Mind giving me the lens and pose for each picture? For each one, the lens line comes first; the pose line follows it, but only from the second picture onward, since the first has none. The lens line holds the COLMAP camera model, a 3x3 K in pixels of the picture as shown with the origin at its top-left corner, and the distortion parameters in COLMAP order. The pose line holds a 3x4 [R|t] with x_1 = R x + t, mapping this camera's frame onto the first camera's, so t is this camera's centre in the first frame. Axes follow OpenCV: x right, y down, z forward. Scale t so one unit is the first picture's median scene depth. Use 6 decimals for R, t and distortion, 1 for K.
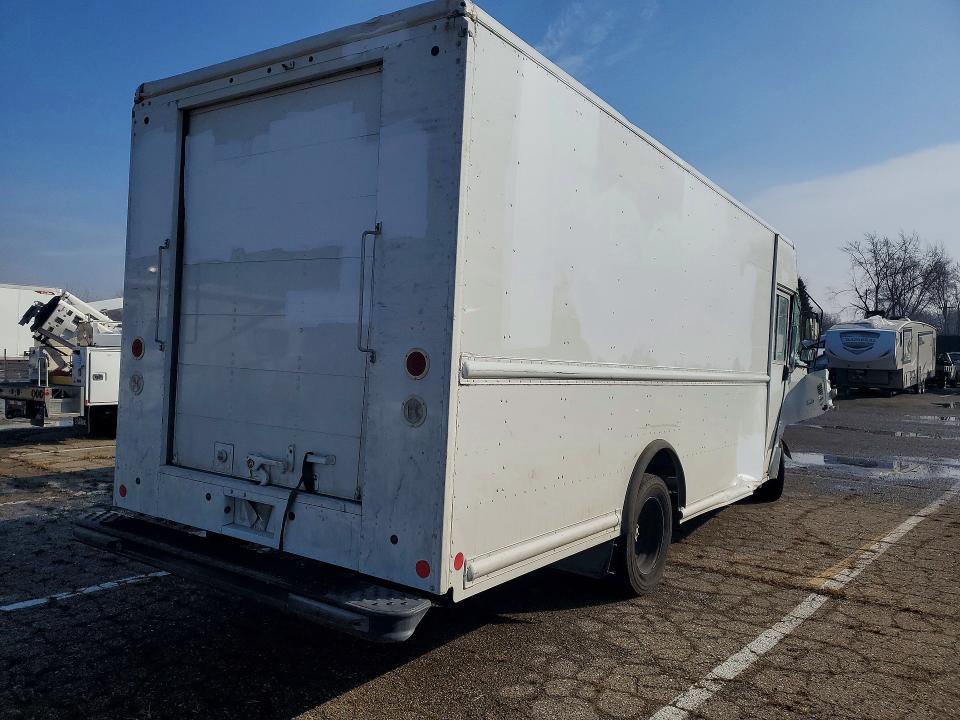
lens RADIAL K [[738.1, 0, 480.8], [0, 738.1, 364.8], [0, 0, 1]] dist [0.041414, -0.025948]
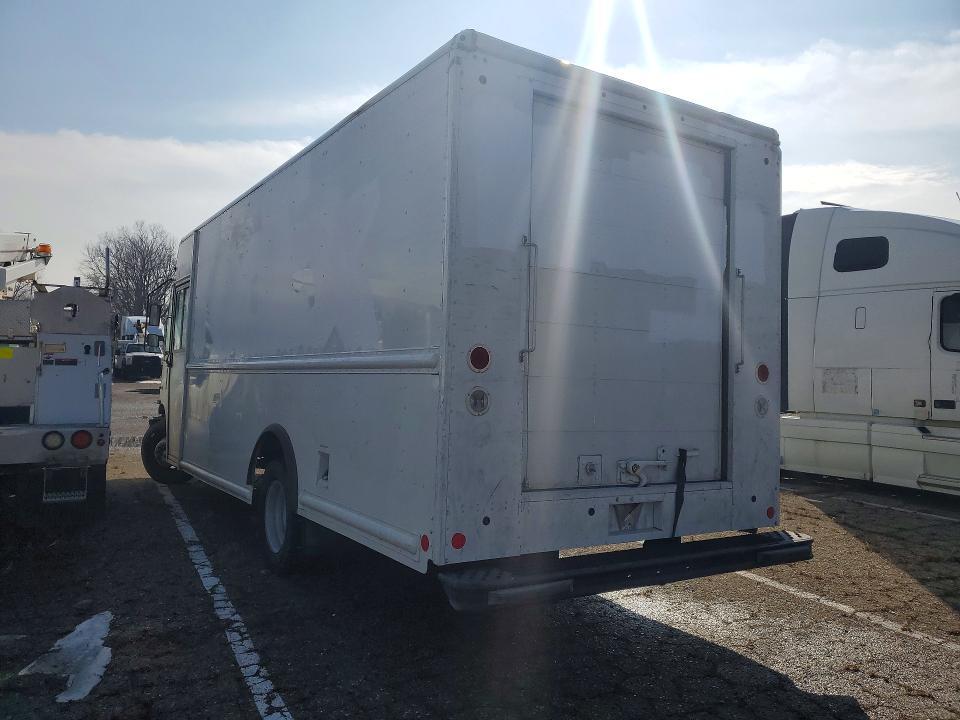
lens RADIAL K [[738.1, 0, 484.4], [0, 738.1, 351.9], [0, 0, 1]] dist [0.041414, -0.025948]
pose [[0.396838, 0.005995, 0.917869, -1.386733], [-0.005591, 0.999976, -0.004114, -0.029123], [-0.917872, -0.003500, 0.396862, 0.784266]]
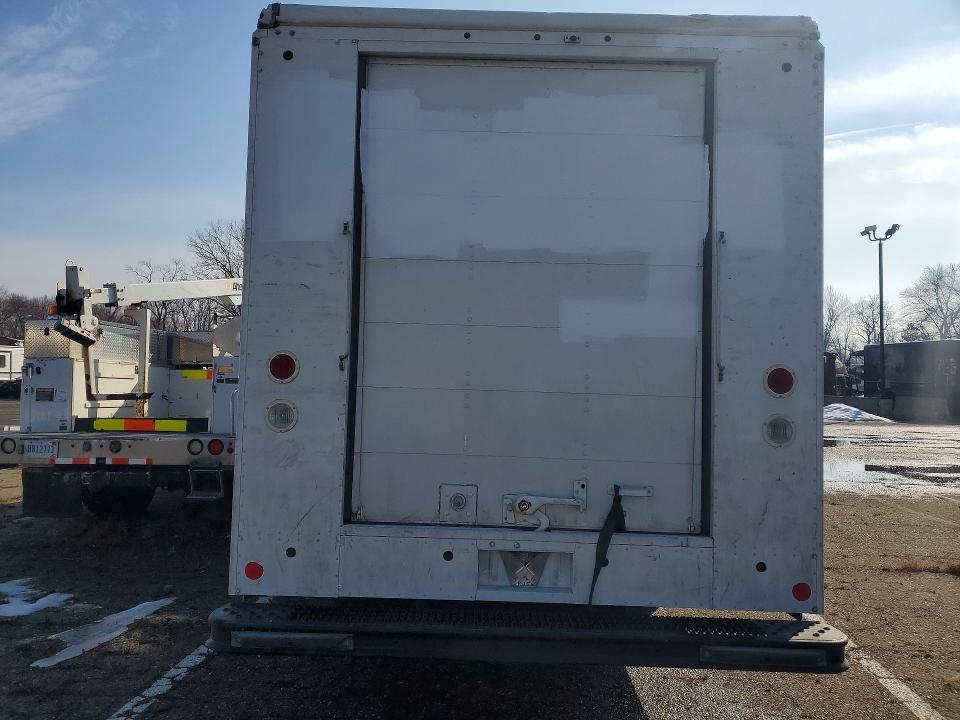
lens RADIAL K [[738.1, 0, 476.0], [0, 738.1, 358.6], [0, 0, 1]] dist [0.041414, -0.025948]
pose [[0.830140, 0.000229, 0.557555, -0.818188], [0.015494, 0.999604, -0.023480, -0.011840], [-0.557339, 0.028130, 0.829808, 0.349033]]
